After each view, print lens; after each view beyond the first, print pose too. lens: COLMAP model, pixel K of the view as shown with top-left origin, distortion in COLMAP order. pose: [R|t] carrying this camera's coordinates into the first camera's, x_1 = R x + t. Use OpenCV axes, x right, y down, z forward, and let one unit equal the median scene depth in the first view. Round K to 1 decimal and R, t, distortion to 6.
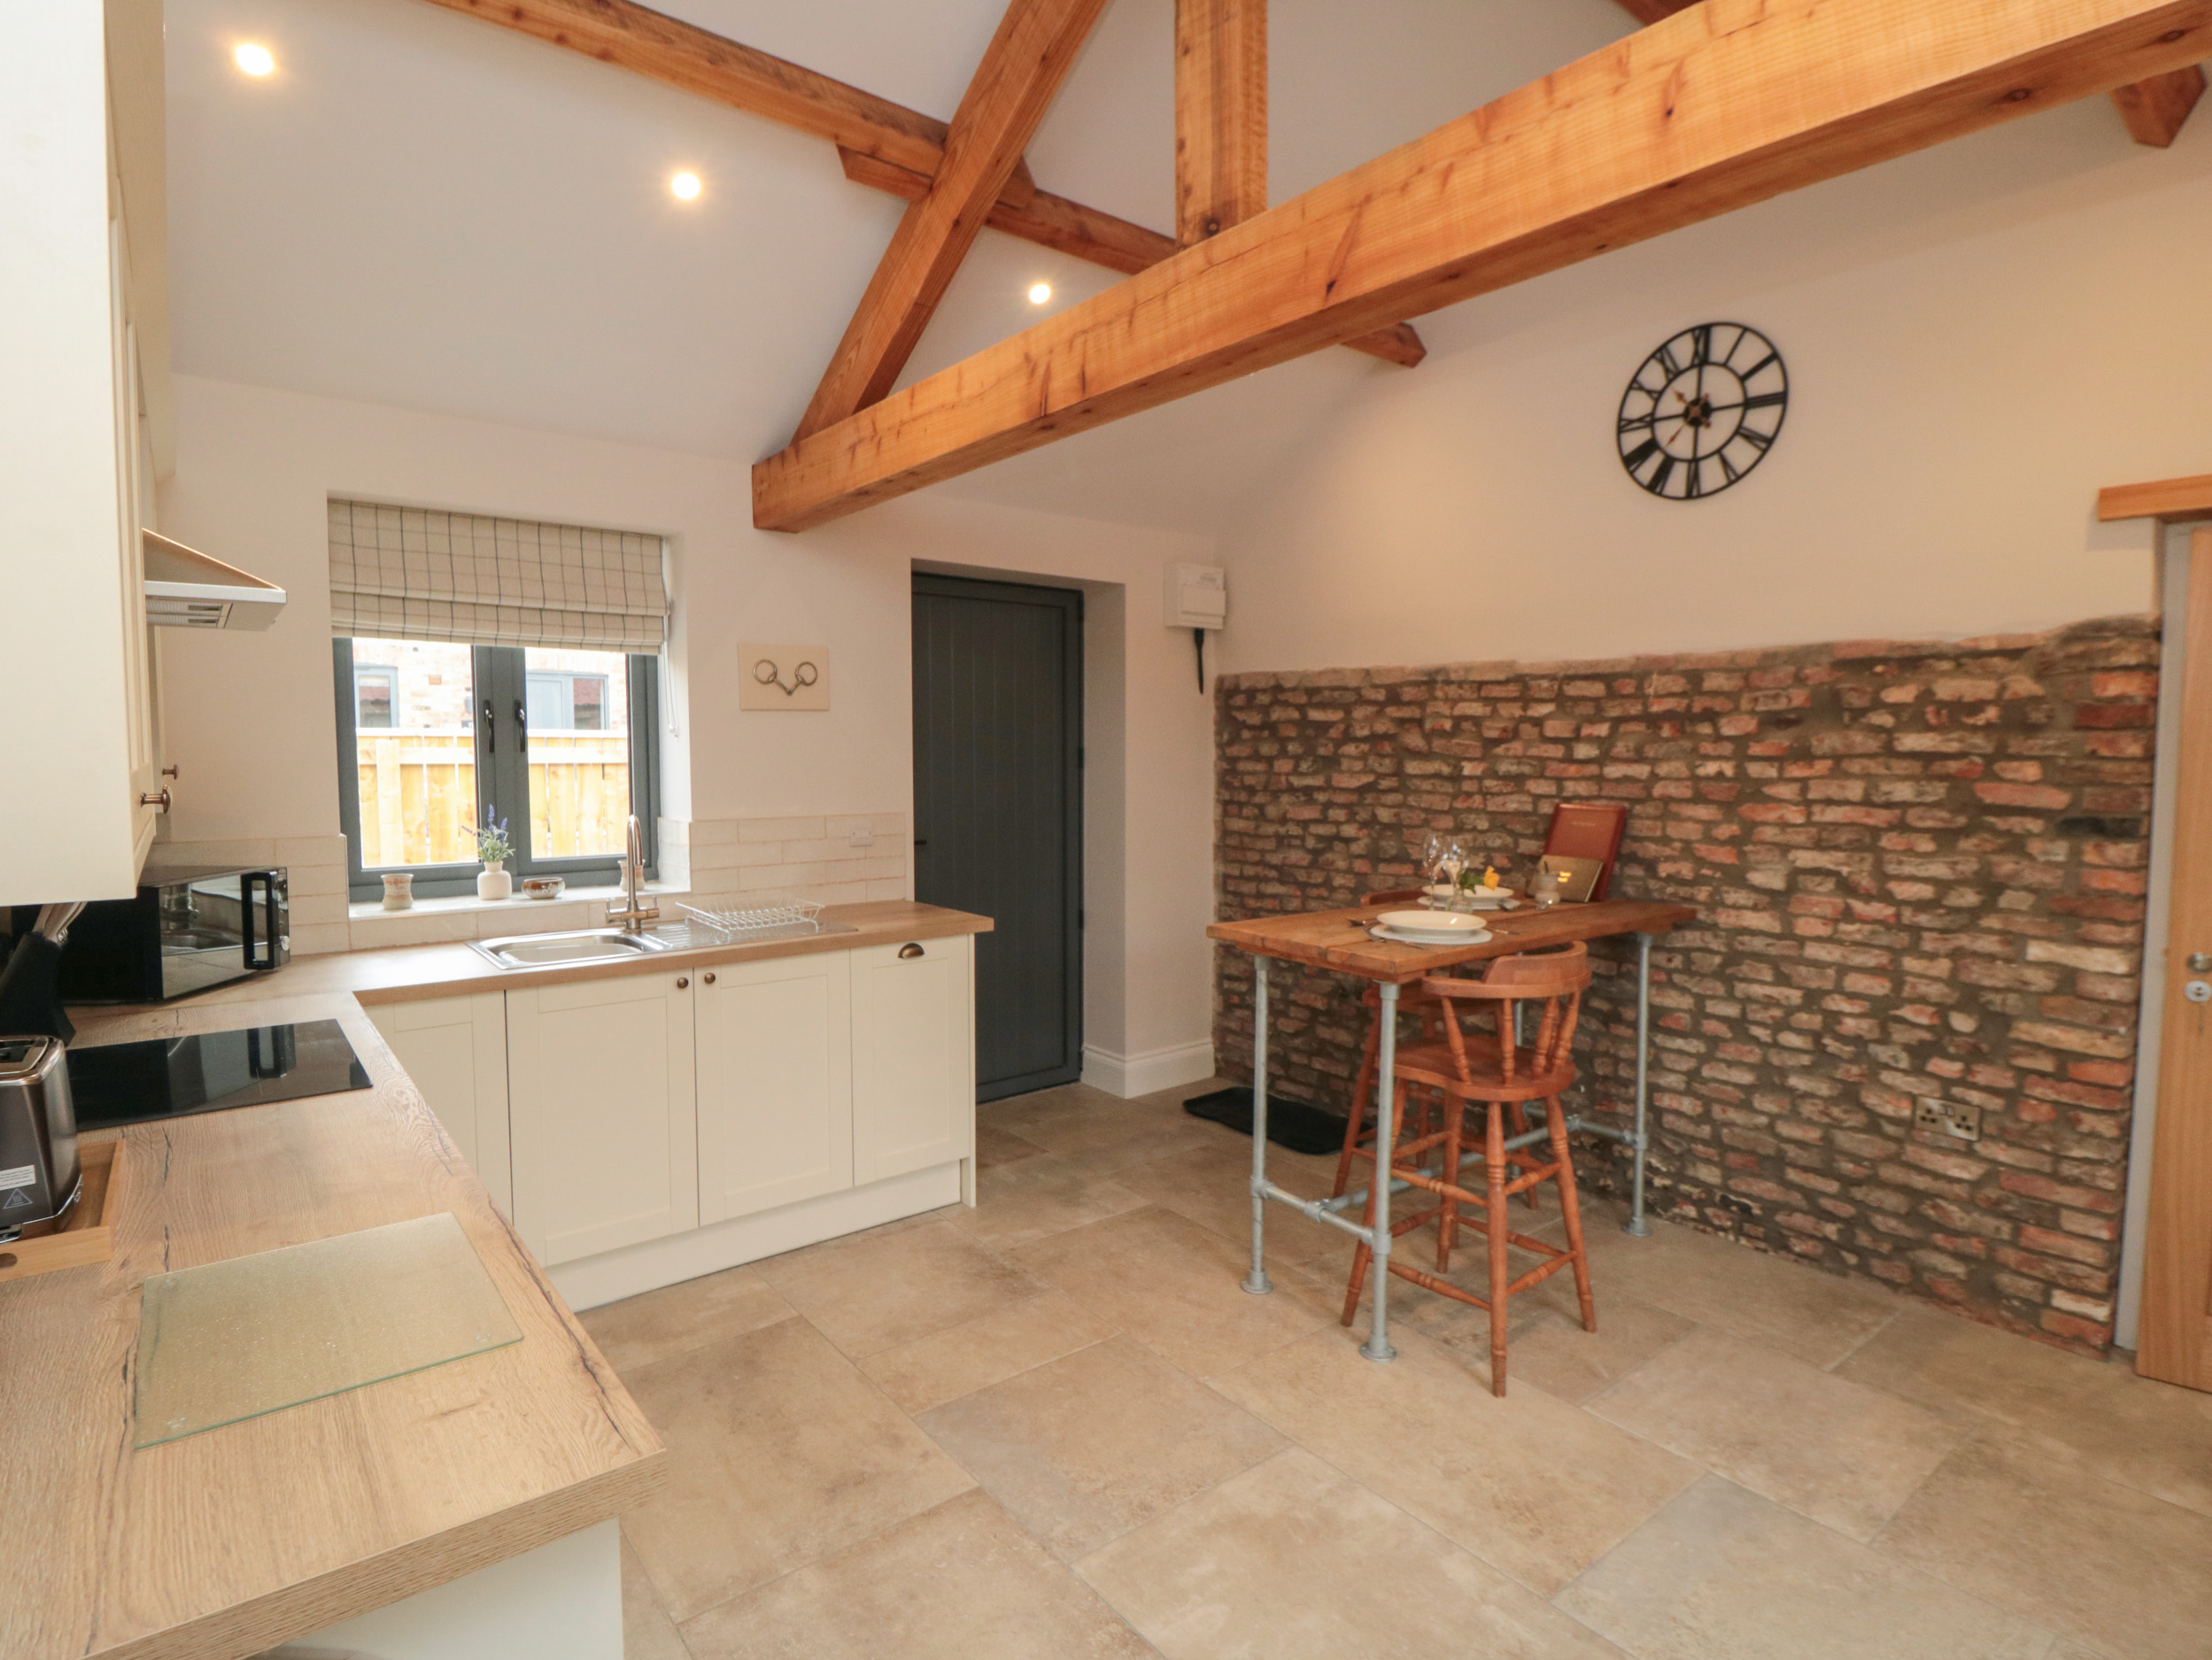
lens RADIAL K [[1122.3, 0, 1107.9], [0, 1122.3, 821.4], [0, 0, 1]] dist [-0.003172, -0.006017]
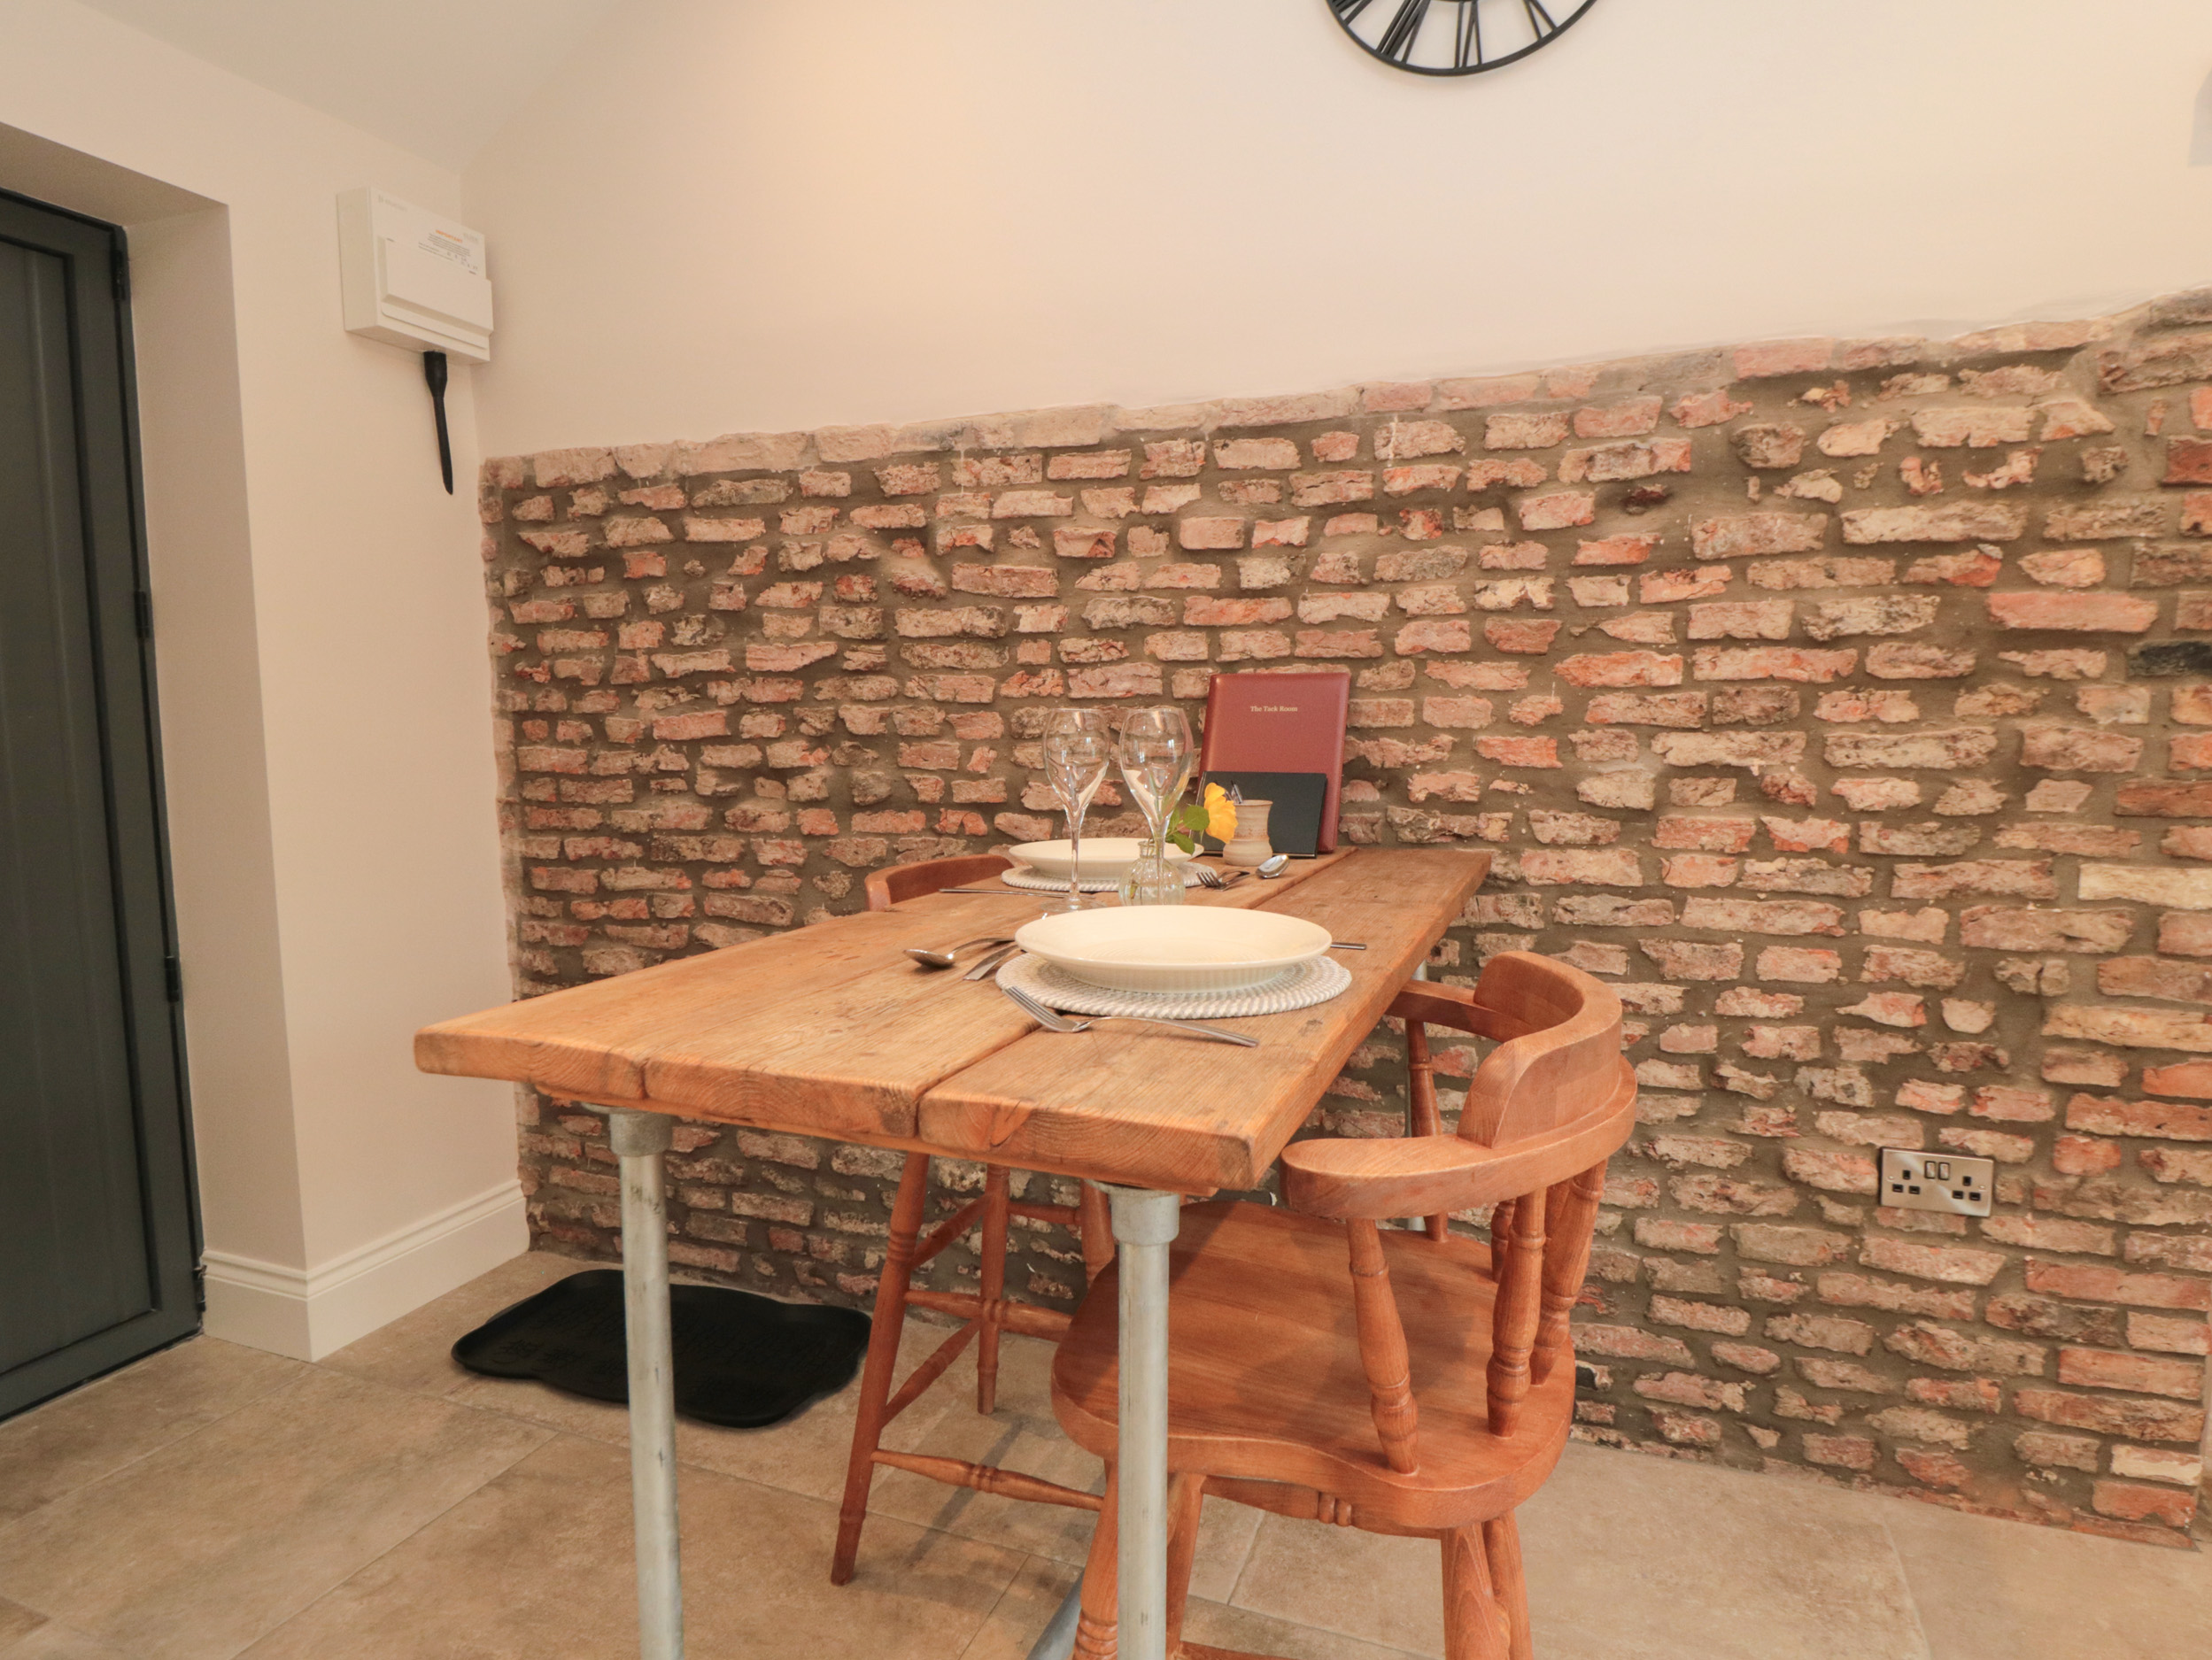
lens RADIAL K [[1122.3, 0, 1116.7], [0, 1122.3, 833.2], [0, 0, 1]] dist [-0.003172, -0.006017]
pose [[0.838117, -0.056952, 0.542510, 0.083582], [0.040278, 0.998281, 0.042573, 0.039369], [-0.544002, -0.013830, 0.838970, 0.671107]]
